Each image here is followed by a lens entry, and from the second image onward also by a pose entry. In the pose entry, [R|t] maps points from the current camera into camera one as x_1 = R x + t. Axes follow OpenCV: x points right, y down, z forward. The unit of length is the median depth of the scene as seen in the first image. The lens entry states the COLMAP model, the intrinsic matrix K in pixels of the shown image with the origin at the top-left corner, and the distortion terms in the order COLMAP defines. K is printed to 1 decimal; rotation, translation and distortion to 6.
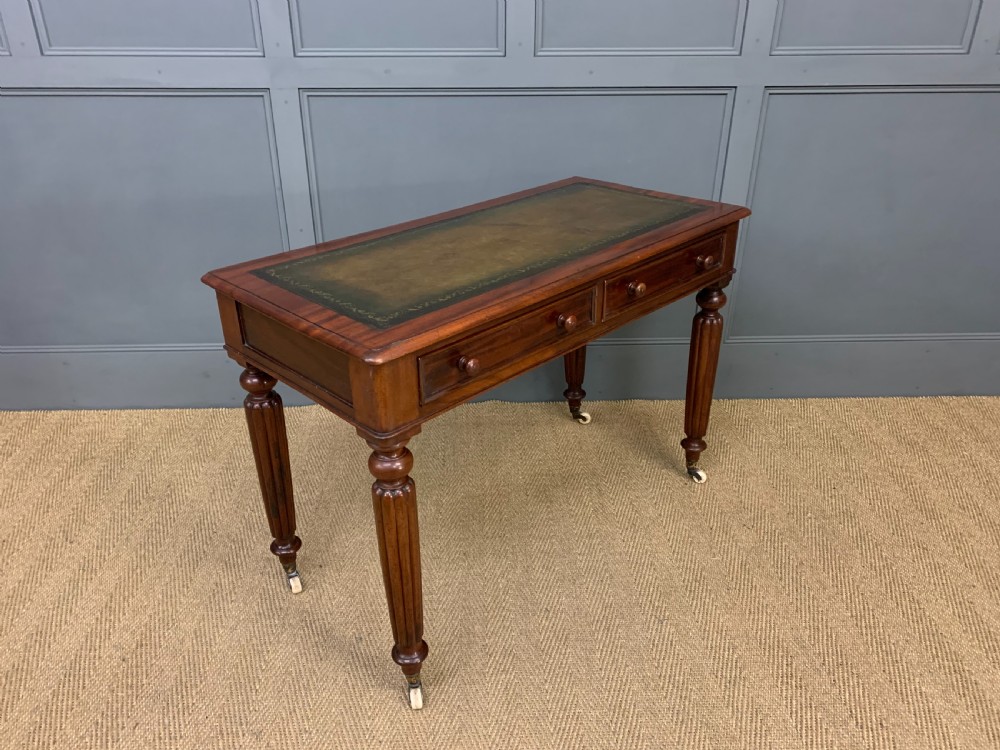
lens RADIAL K [[760.2, 0, 490.0], [0, 760.2, 369.0], [0, 0, 1]] dist [0.014140, -0.000723]
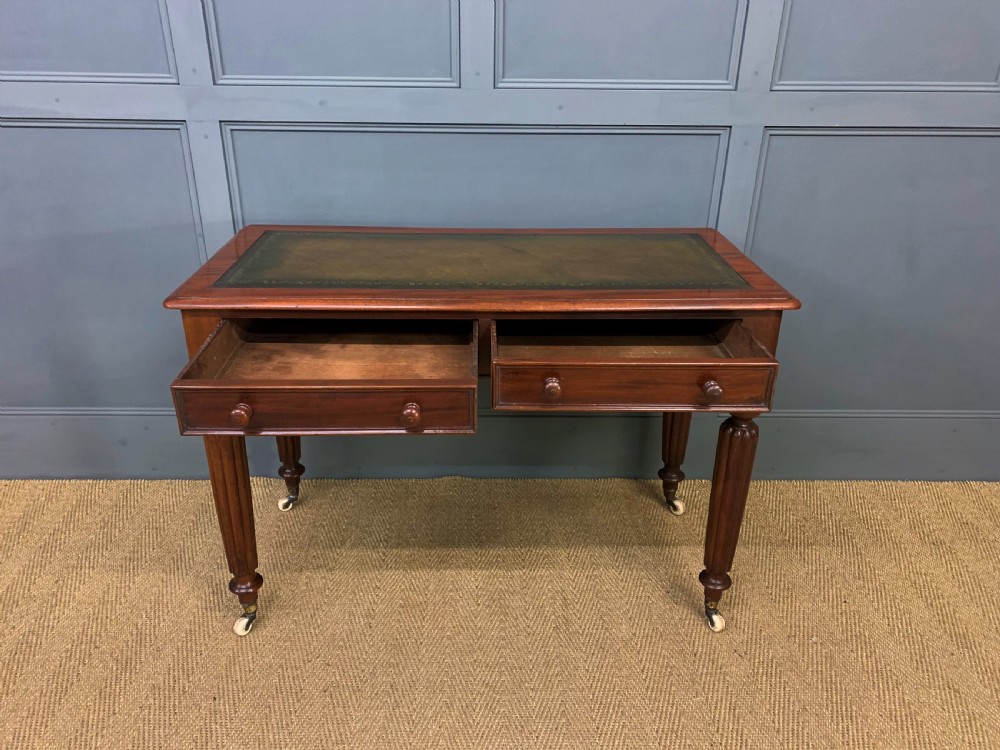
lens RADIAL K [[760.2, 0, 489.8], [0, 760.2, 369.2], [0, 0, 1]] dist [0.014140, -0.000723]
pose [[0.999743, 0.018051, -0.013735, 0.071526], [-0.018473, 0.999341, -0.031252, -0.068454], [0.013161, 0.031498, 0.999417, 0.155979]]
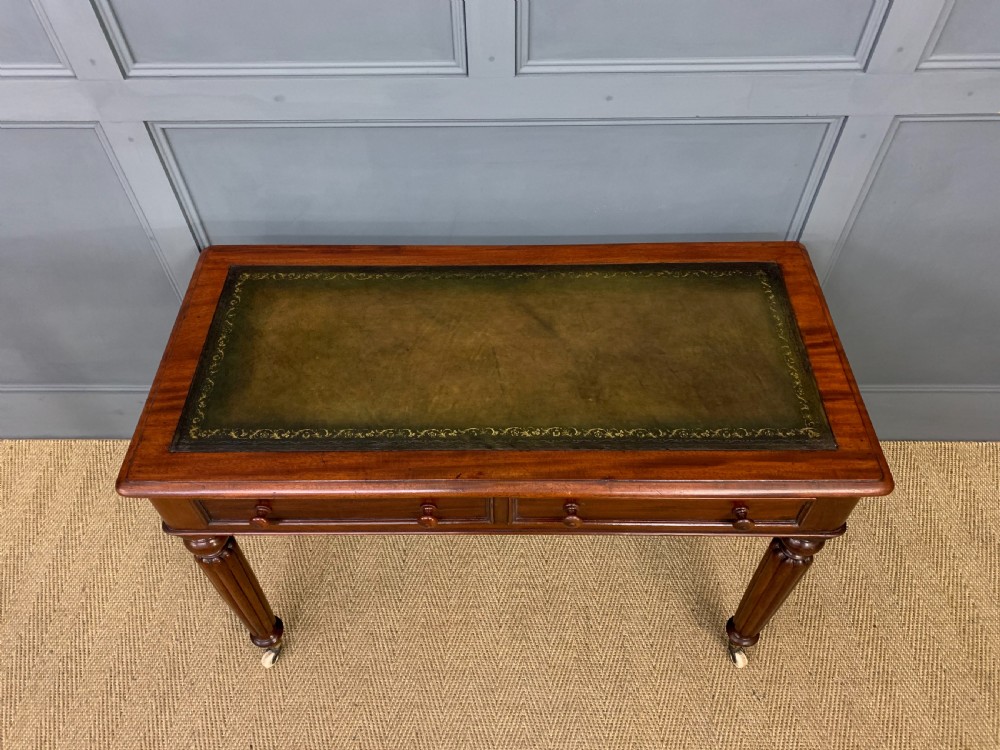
lens RADIAL K [[760.2, 0, 492.8], [0, 760.2, 366.0], [0, 0, 1]] dist [0.014140, -0.000723]
pose [[0.998730, 0.025589, -0.043405, 0.072983], [-0.005709, 0.913364, 0.407105, -0.450678], [0.050062, -0.406340, 0.912350, 0.358226]]
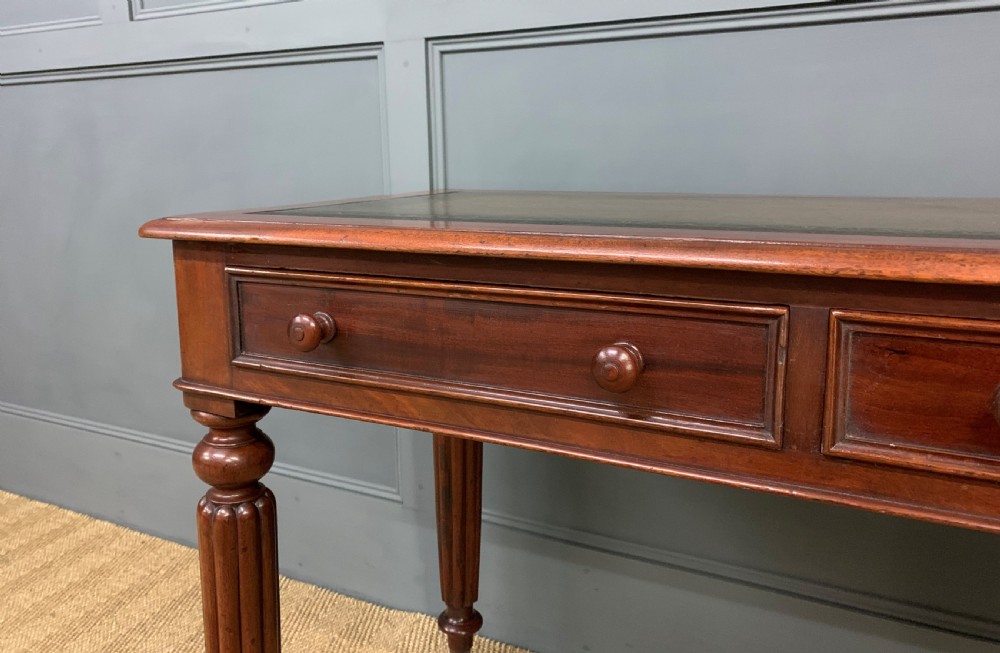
lens RADIAL K [[778.6, 0, 486.1], [0, 778.6, 269.3], [0, 0, 1]] dist [0.038672, -0.010051]
pose [[0.871530, 0.059271, -0.486747, 0.085847], [-0.204843, 0.945907, -0.251592, -0.067186], [0.445506, 0.318977, 0.836527, 0.595419]]
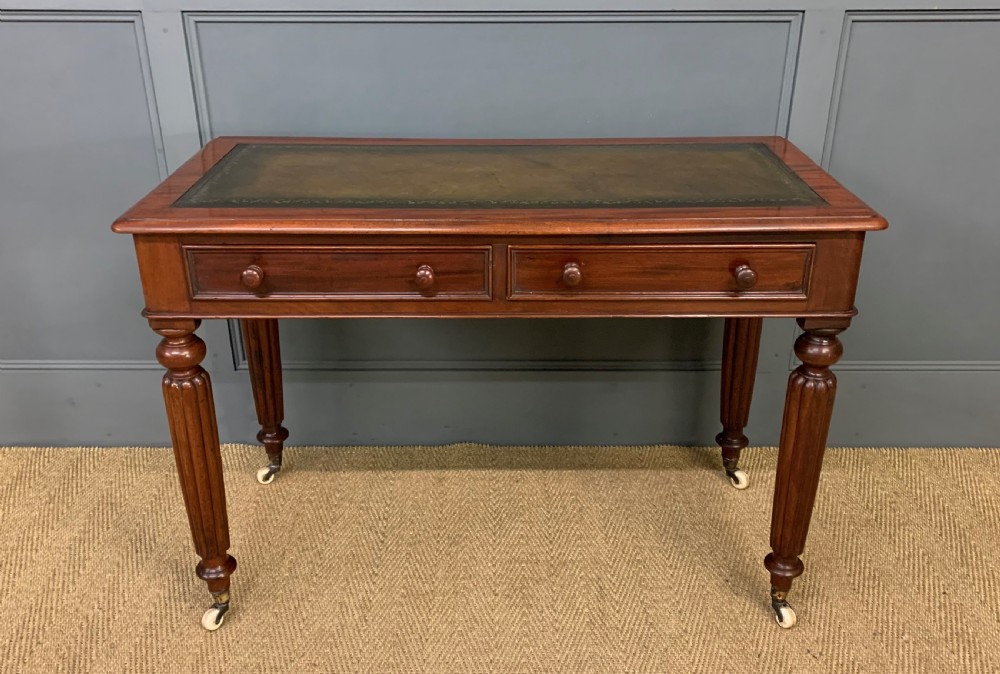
lens RADIAL K [[913.6, 0, 500.8], [0, 913.6, 336.9], [0, 0, 1]] dist [0.014610, 0.000000]
pose [[0.999267, 0.015170, -0.035150, 0.082379], [-0.015864, 0.999683, -0.019539, -0.053413], [0.034843, 0.020082, 0.999191, 0.165043]]
